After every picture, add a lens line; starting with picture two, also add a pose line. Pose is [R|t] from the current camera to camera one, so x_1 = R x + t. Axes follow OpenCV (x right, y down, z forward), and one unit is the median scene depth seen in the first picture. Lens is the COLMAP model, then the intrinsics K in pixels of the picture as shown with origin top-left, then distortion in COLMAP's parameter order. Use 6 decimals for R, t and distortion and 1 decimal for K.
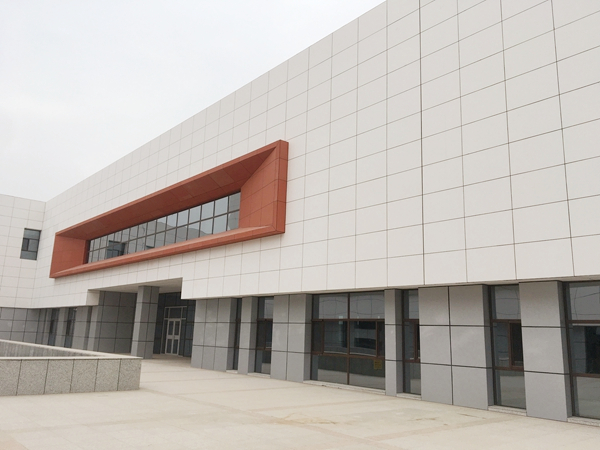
lens RADIAL K [[502.0, 0, 302.3], [0, 502.0, 222.6], [0, 0, 1]] dist [0.095397, -0.142944]
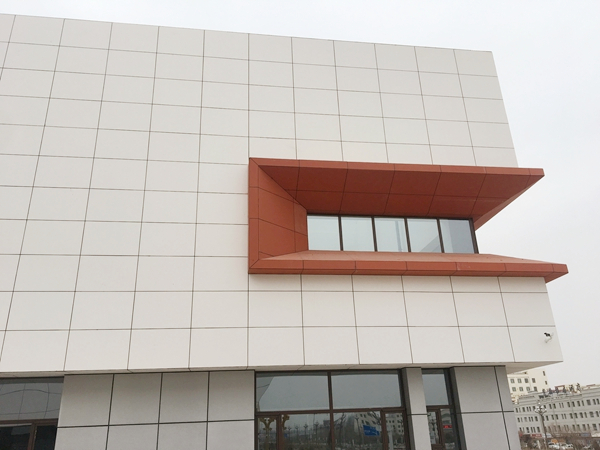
lens RADIAL K [[502.0, 0, 302.3], [0, 502.0, 222.6], [0, 0, 1]] dist [0.095397, -0.142944]
pose [[0.547144, 0.273806, 0.790989, -0.386249], [-0.125466, 0.961136, -0.245916, 0.081164], [-0.827582, 0.035309, 0.560233, 0.412063]]
